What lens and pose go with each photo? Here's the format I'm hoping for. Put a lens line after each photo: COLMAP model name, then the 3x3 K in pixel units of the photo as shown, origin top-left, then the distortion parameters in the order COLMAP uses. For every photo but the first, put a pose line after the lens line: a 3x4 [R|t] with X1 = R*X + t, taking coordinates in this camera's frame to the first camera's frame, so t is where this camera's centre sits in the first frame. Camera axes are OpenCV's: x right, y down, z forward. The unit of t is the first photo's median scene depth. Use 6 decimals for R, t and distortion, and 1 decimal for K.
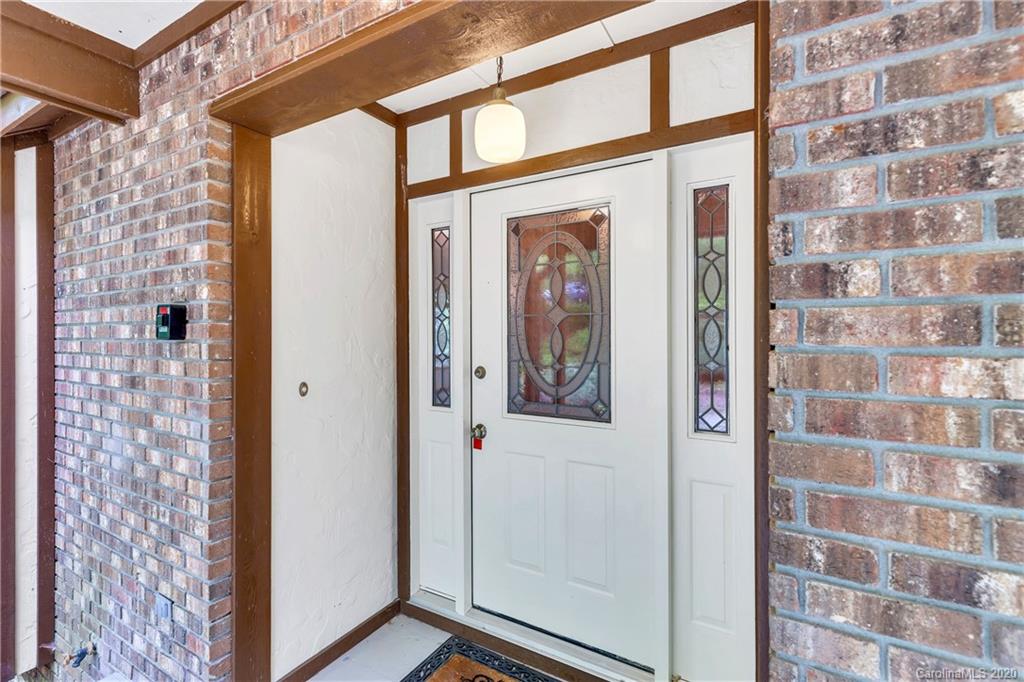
lens RADIAL K [[466.2, 0, 511.3], [0, 466.2, 334.3], [0, 0, 1]] dist [0.000829, 0.000578]
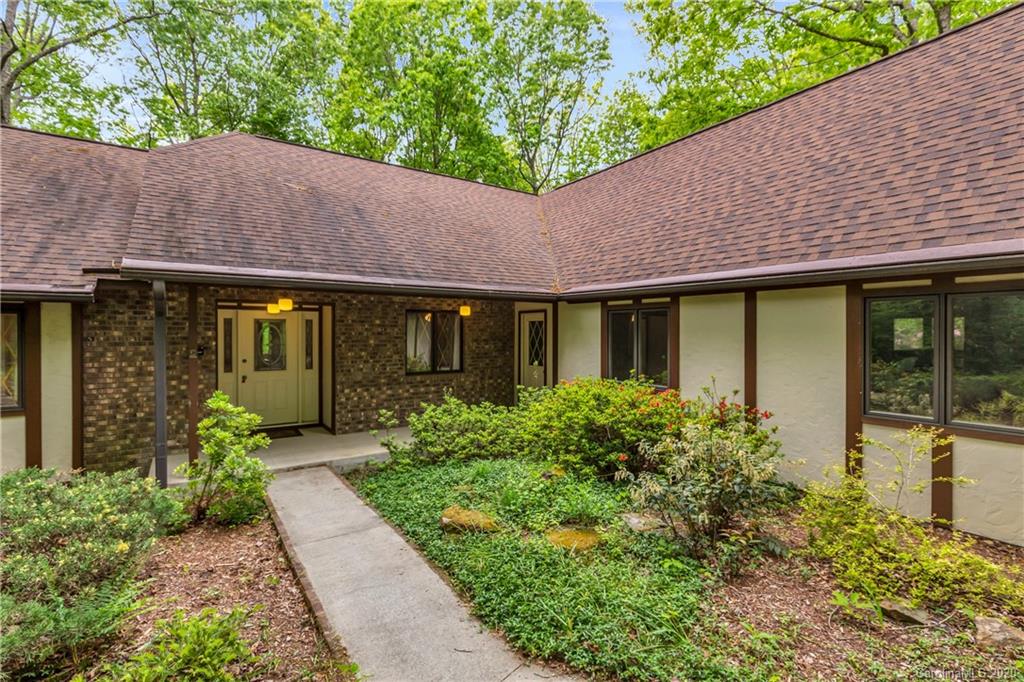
lens RADIAL K [[466.2, 0, 511.3], [0, 466.2, 334.3], [0, 0, 1]] dist [0.000829, 0.000578]
pose [[0.422861, -0.000758, 0.906194, -2.972976], [-0.004208, 0.999987, 0.002800, -0.170299], [-0.906185, -0.004997, 0.422852, -2.862538]]
